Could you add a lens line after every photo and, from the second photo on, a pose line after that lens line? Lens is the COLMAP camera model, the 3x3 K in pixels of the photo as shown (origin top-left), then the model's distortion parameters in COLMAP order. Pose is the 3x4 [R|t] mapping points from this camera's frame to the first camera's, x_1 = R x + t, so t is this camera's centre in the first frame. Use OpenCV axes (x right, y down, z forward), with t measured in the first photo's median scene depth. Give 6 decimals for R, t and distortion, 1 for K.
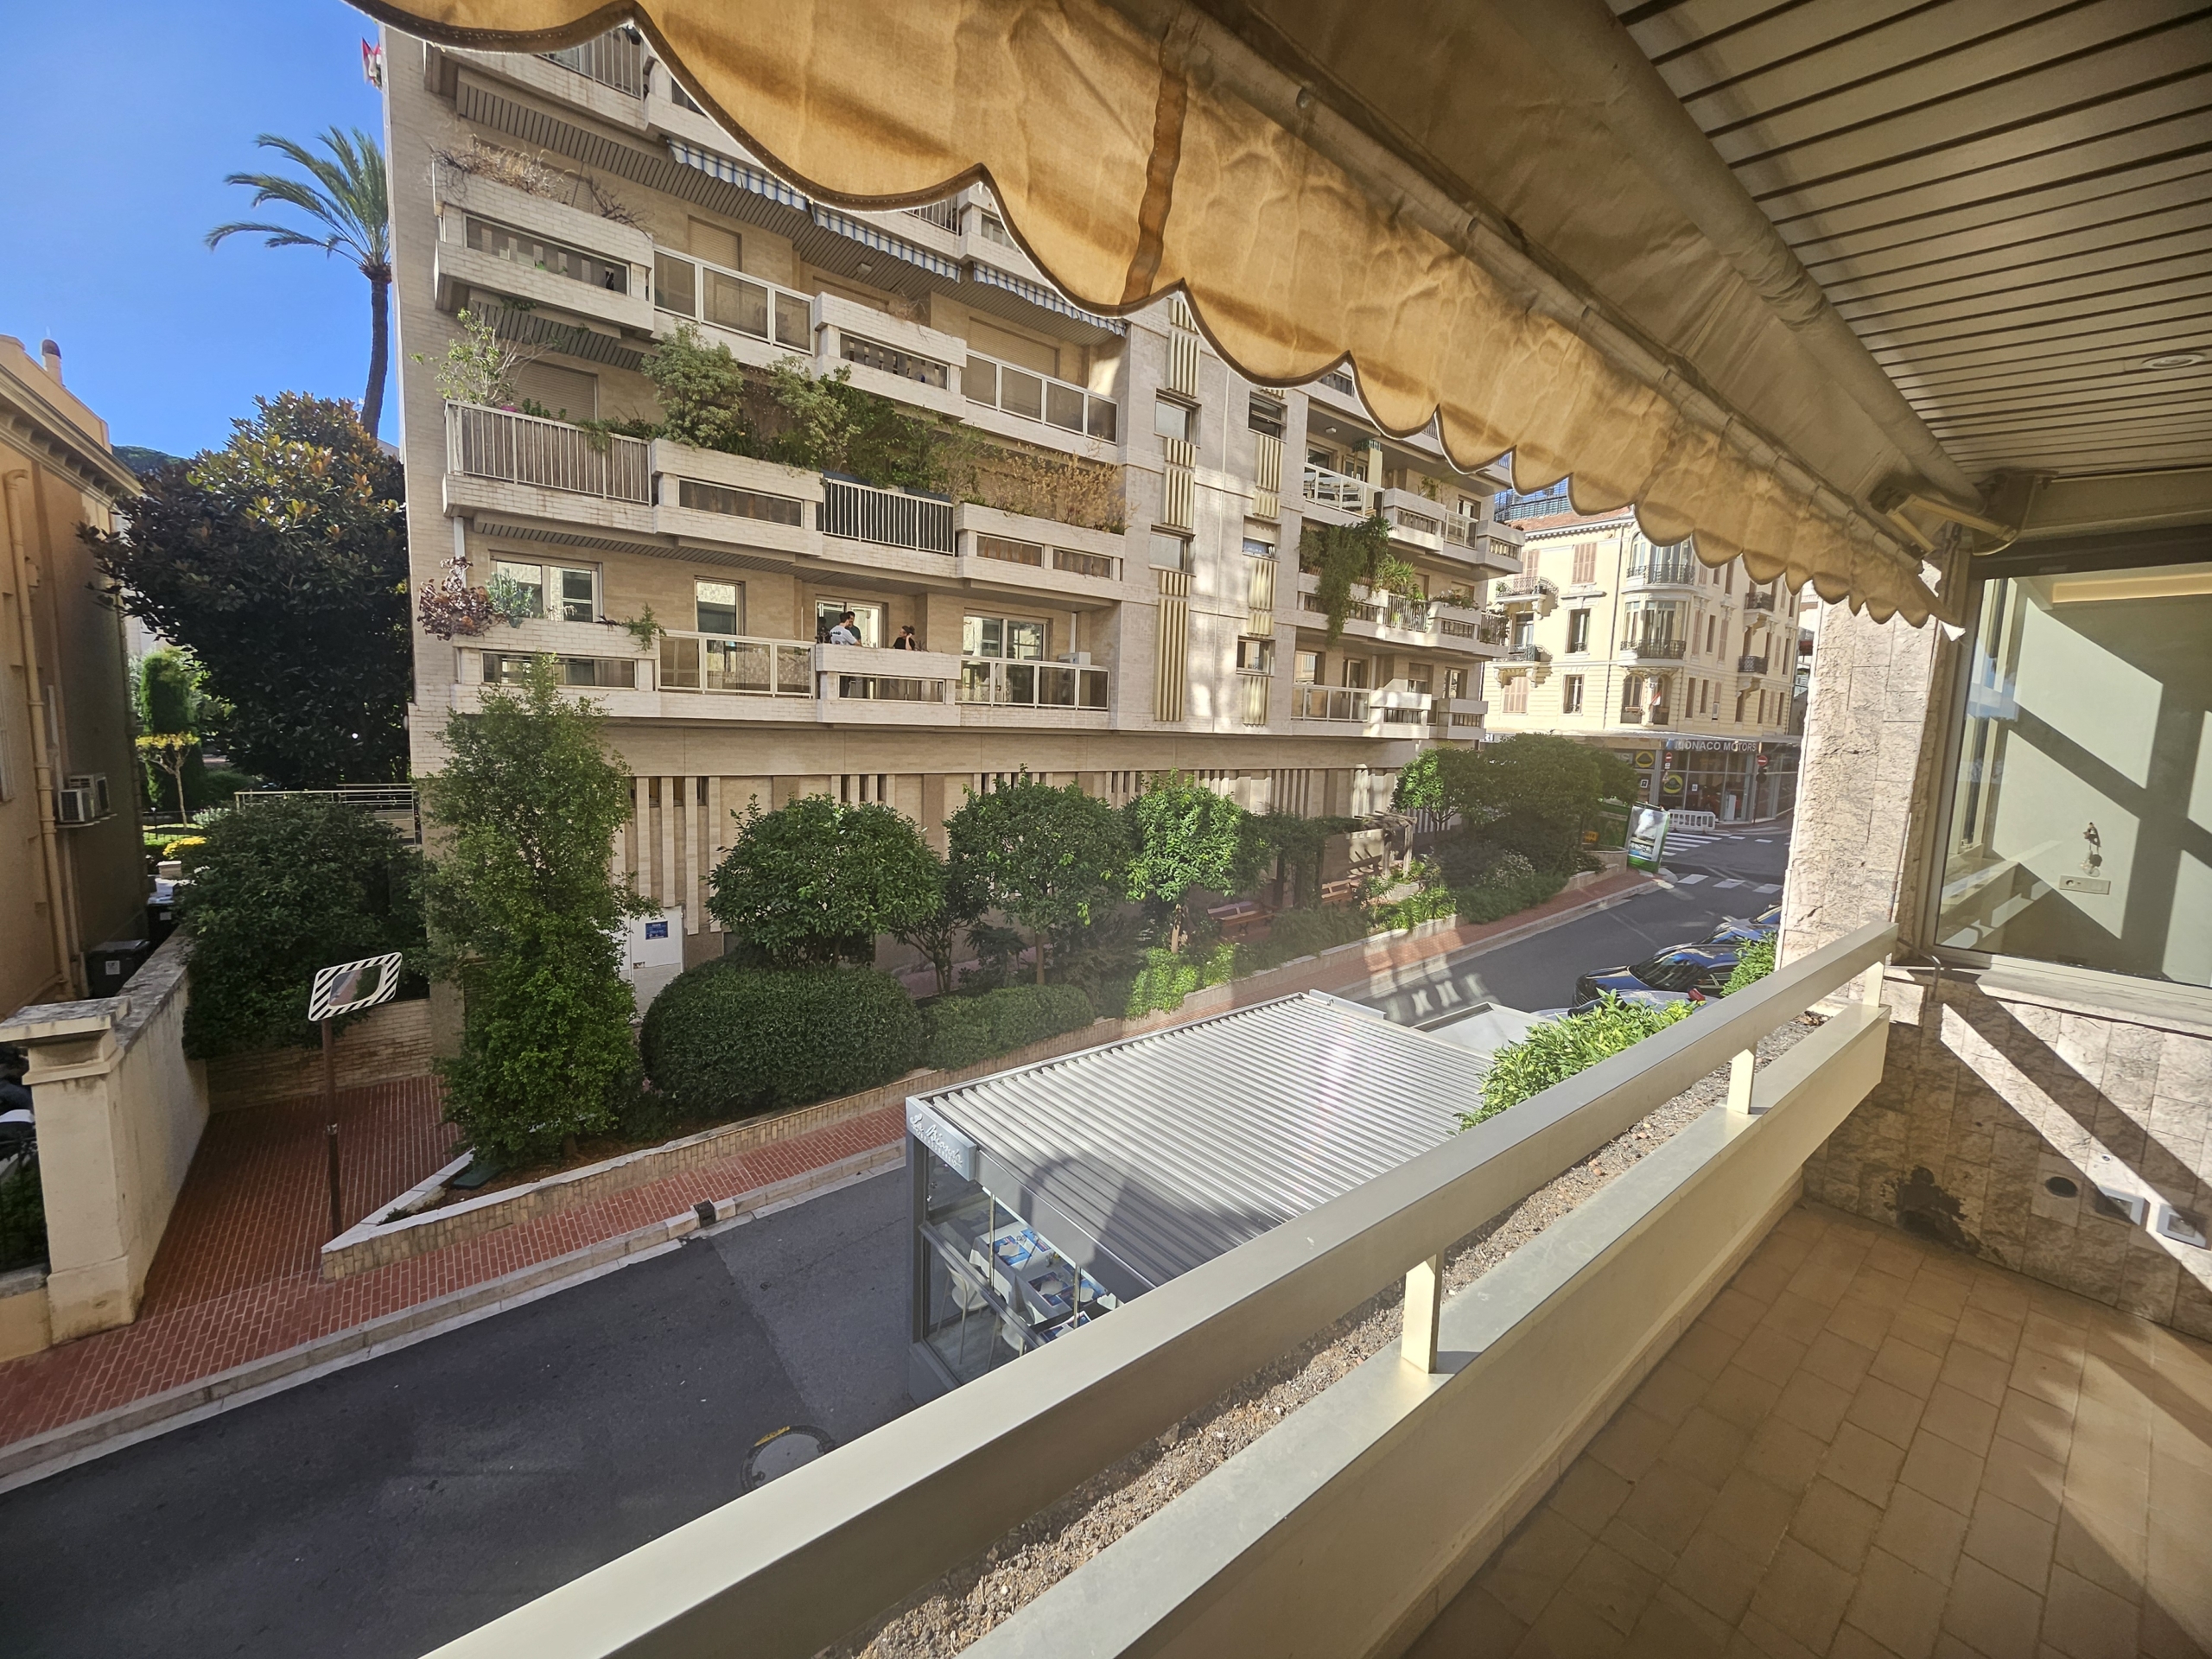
lens RADIAL K [[878.8, 0, 1113.2], [0, 878.8, 816.2], [0, 0, 1]] dist [0.000653, 0.000623]
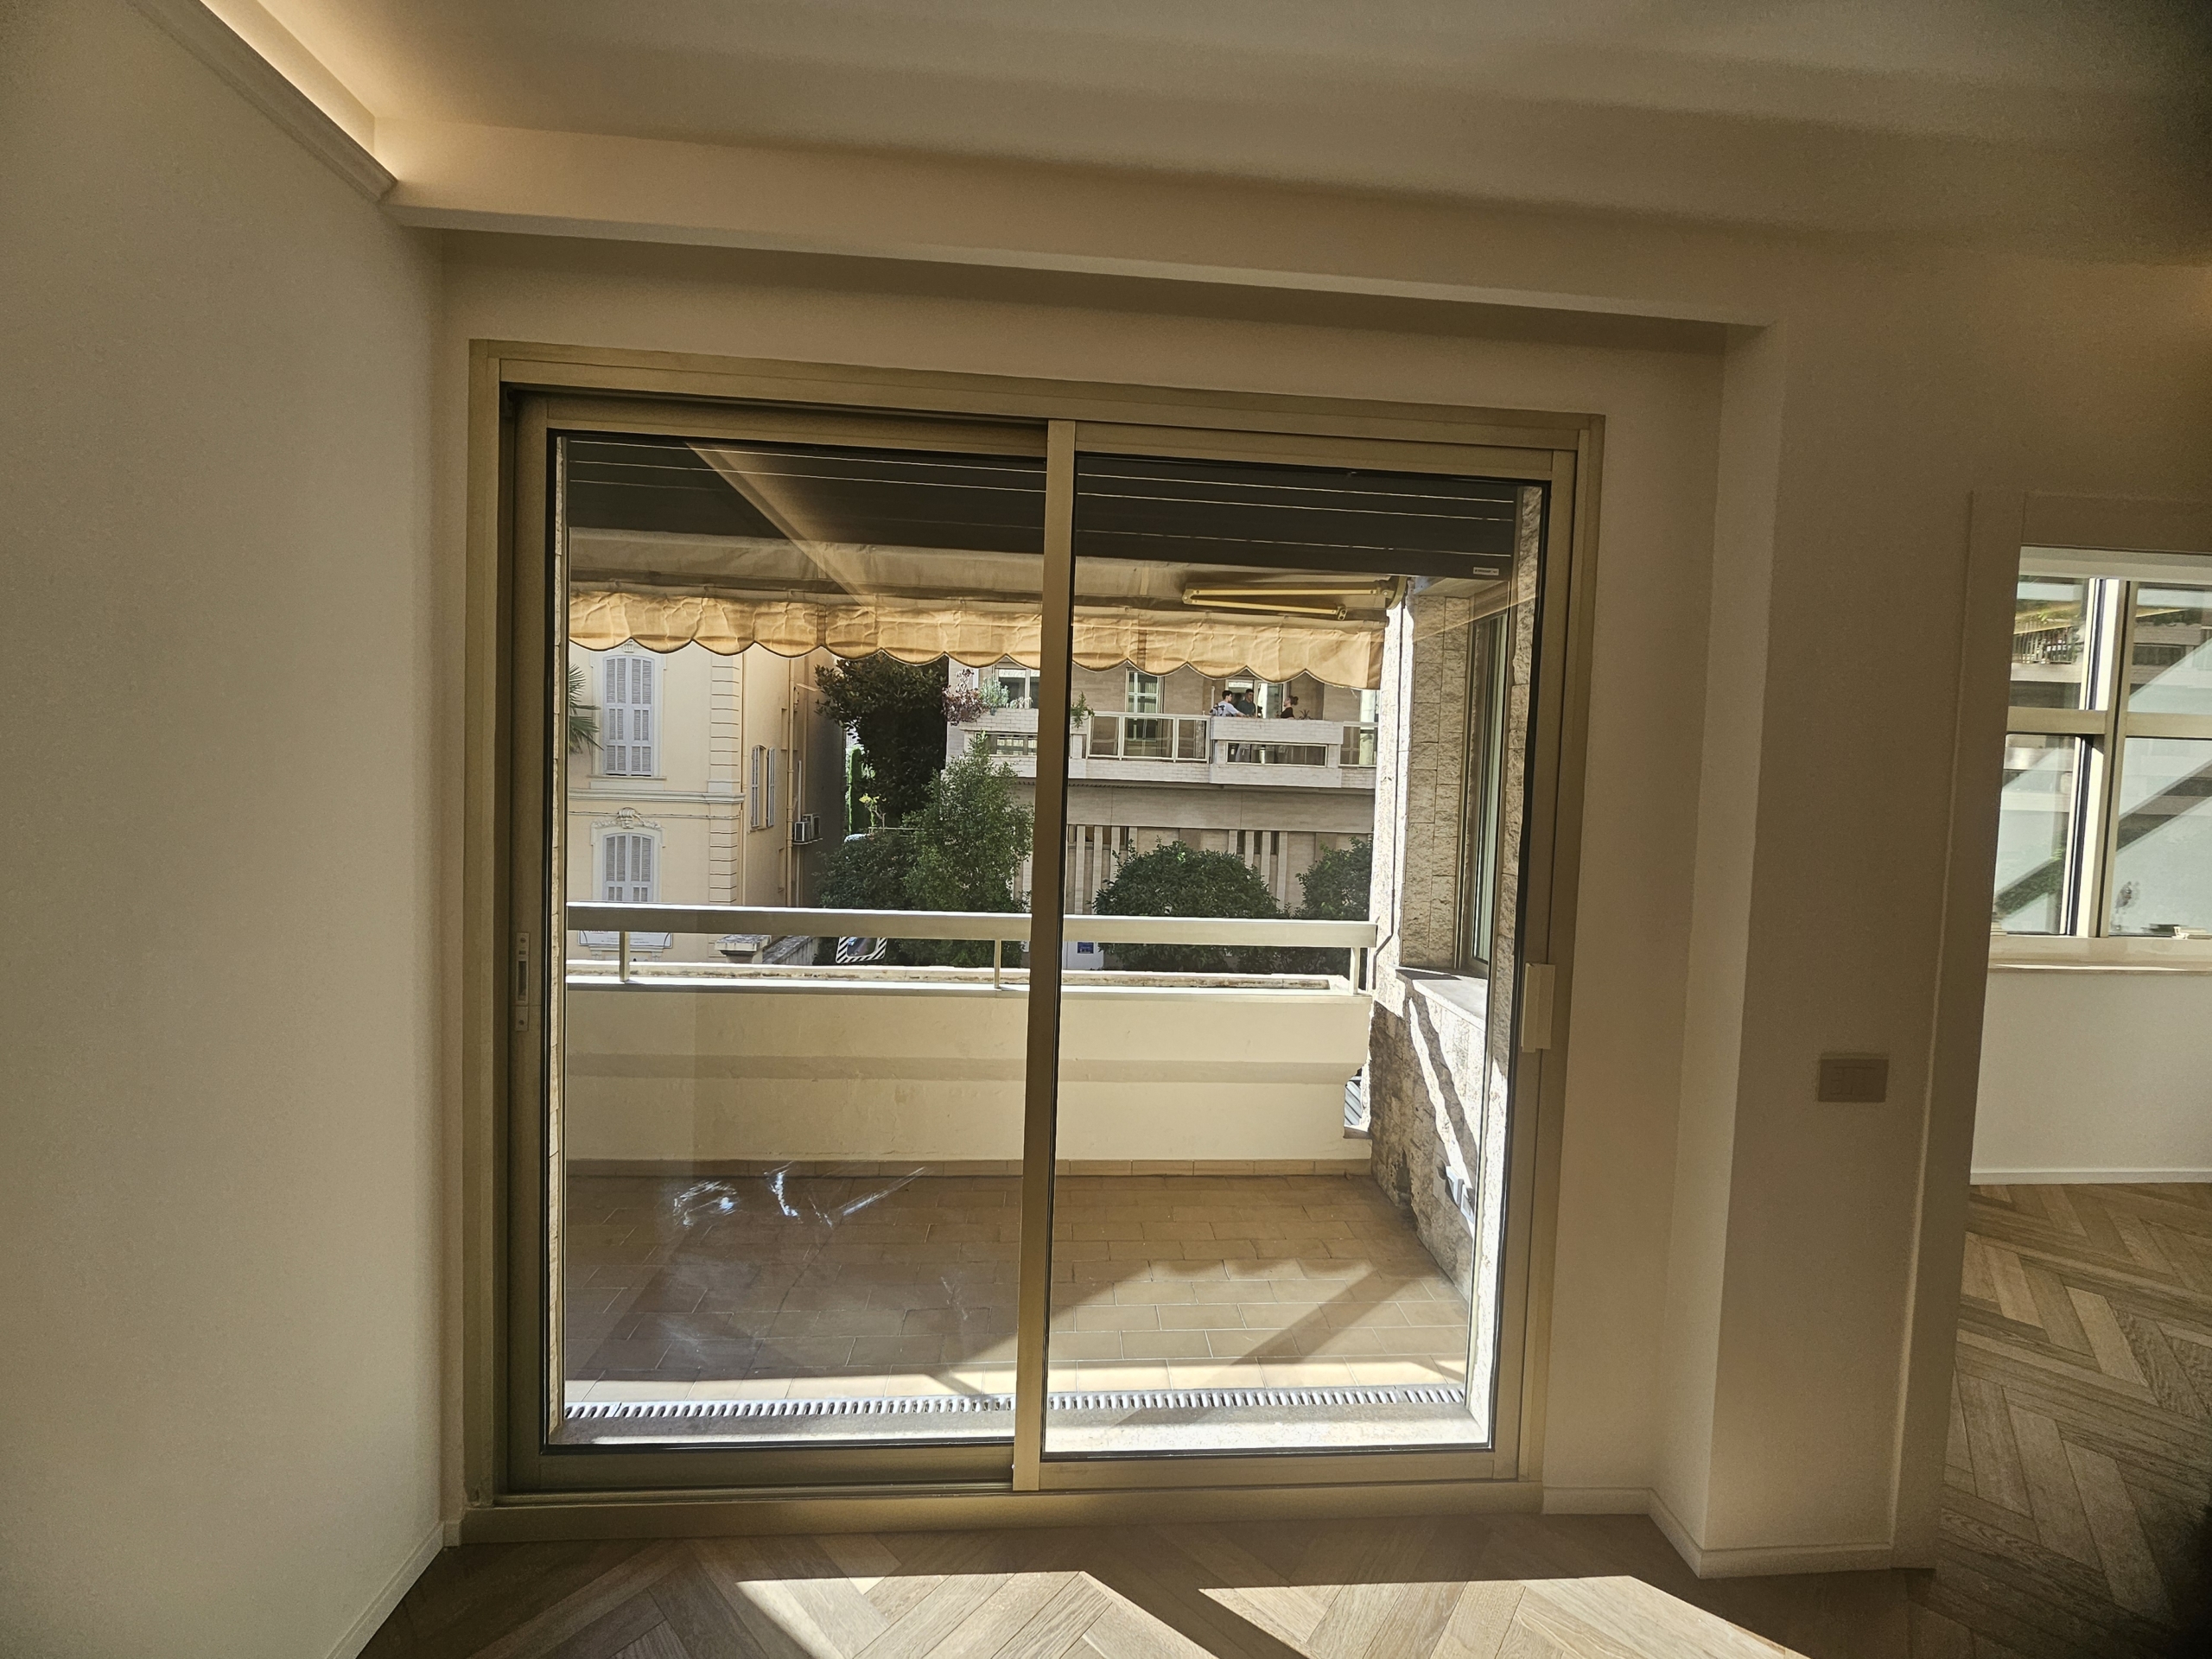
lens RADIAL K [[884.1, 0, 1106.0], [0, 884.1, 812.2], [0, 0, 1]] dist [0.000732, 0.000126]
pose [[0.813938, 0.020549, -0.580588, 0.279453], [-0.068986, 0.995722, -0.061471, 0.015537], [0.576841, 0.090086, 0.811874, -0.035230]]
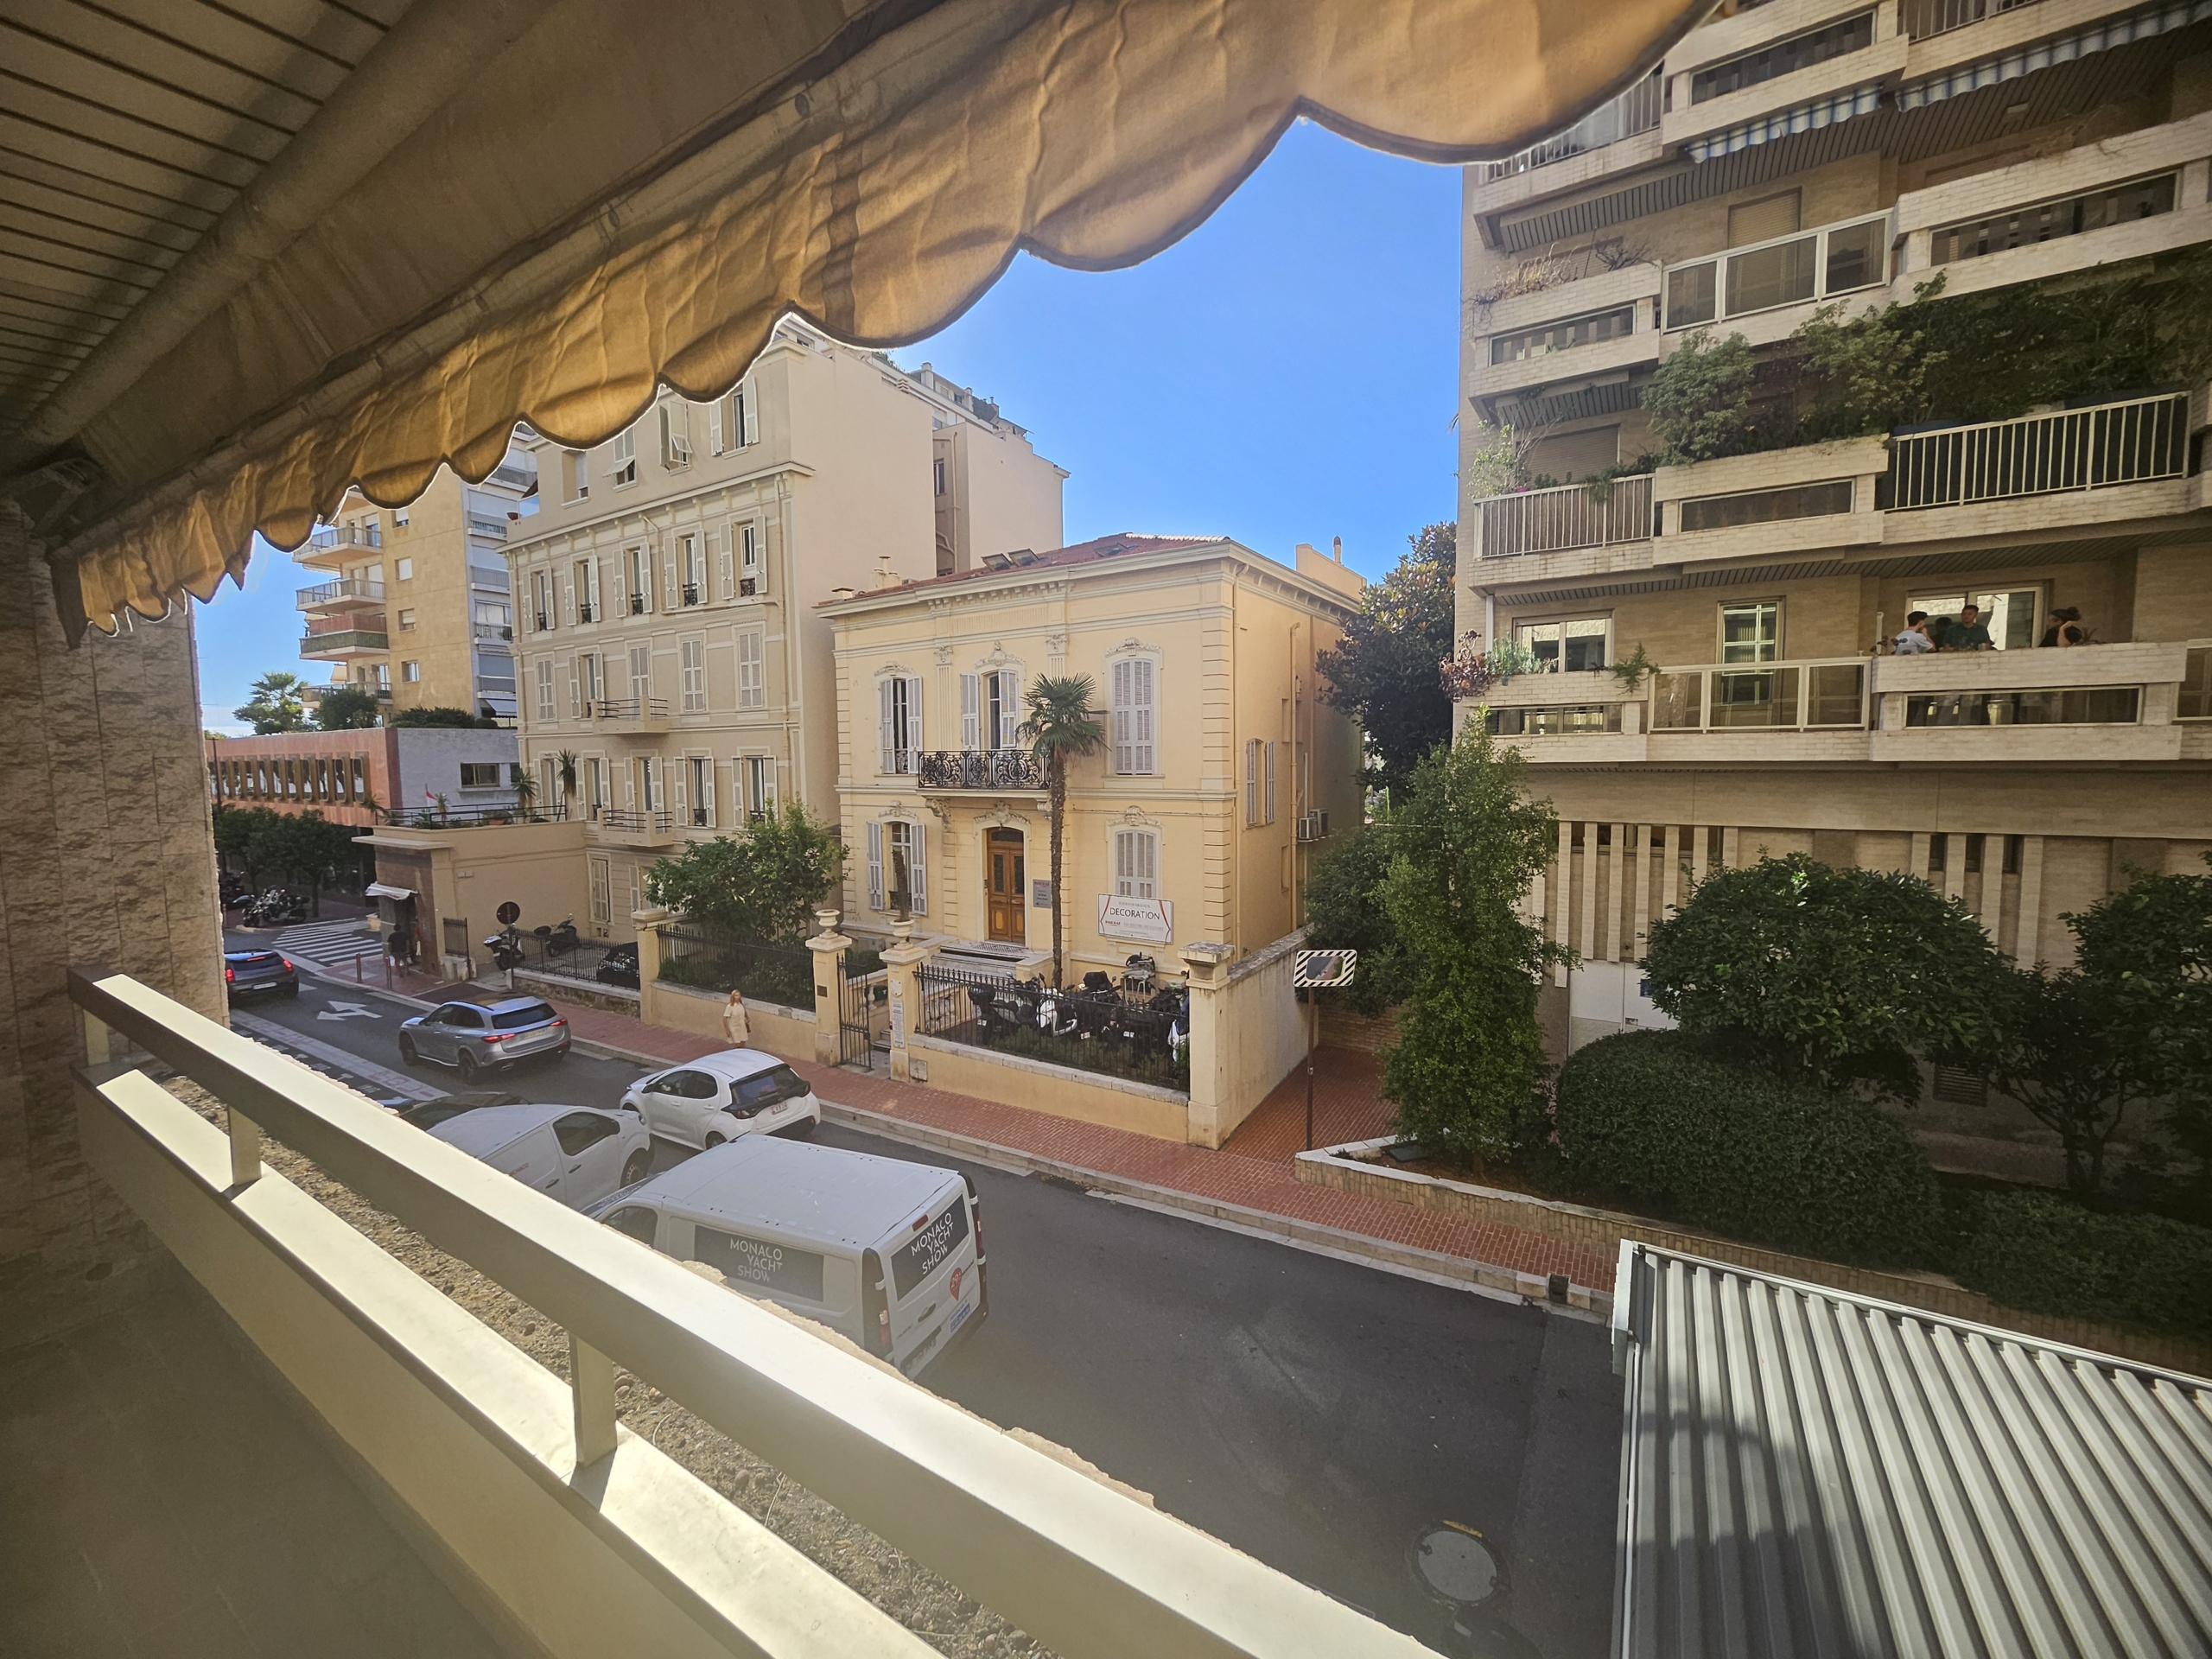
lens RADIAL K [[878.8, 0, 1113.2], [0, 878.8, 816.2], [0, 0, 1]] dist [0.000653, 0.000623]
pose [[0.324593, 0.030384, -0.945366, 0.202511], [-0.079359, 0.996835, 0.004790, -0.013590], [0.942519, 0.073469, 0.325977, 0.168483]]
